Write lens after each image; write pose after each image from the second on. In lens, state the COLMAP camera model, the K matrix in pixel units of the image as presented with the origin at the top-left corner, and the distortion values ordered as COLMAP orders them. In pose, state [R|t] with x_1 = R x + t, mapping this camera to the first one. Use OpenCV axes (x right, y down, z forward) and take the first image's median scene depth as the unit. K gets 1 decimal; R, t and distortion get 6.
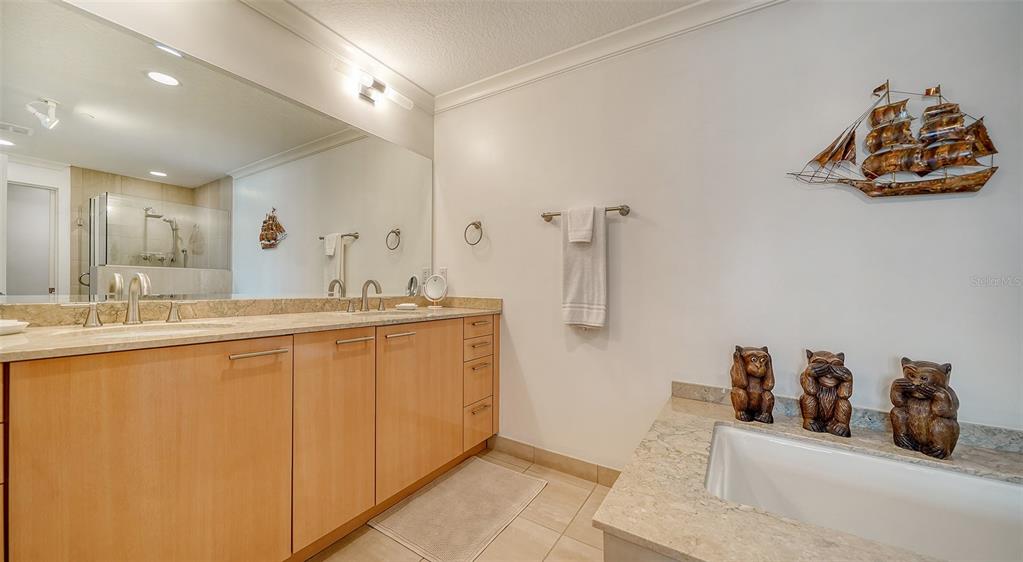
lens RADIAL K [[360.2, 0, 510.4], [0, 360.2, 286.7], [0, 0, 1]] dist [-0.005390, 0.000245]
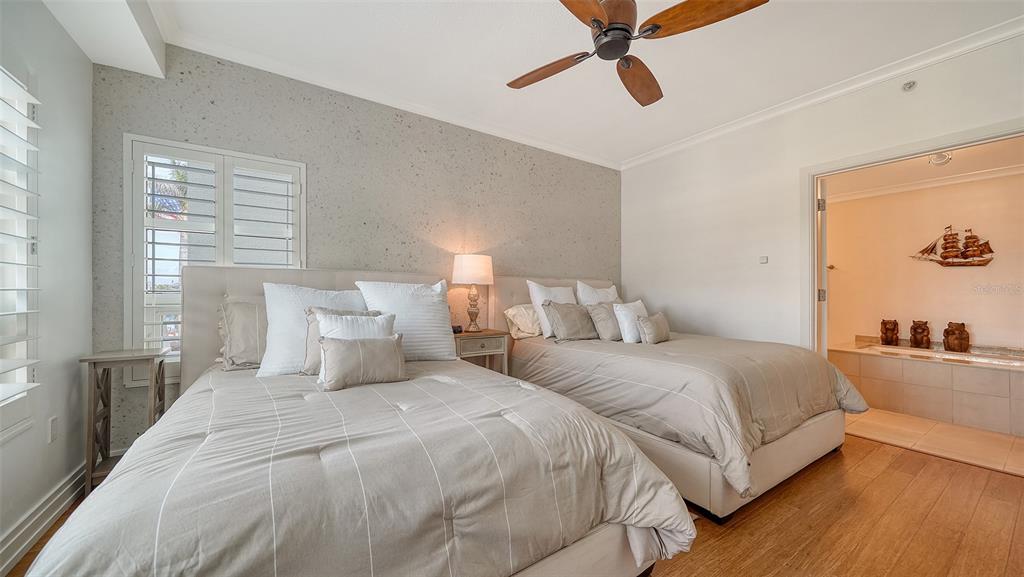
lens RADIAL K [[357.8, 0, 507.8], [0, 357.8, 293.8], [0, 0, 1]] dist [0.001438, -0.000153]
pose [[0.900165, 0.000875, -0.435547, -0.788695], [-0.008123, 0.999858, -0.014780, 0.031833], [0.435472, 0.016842, 0.900045, -2.816822]]
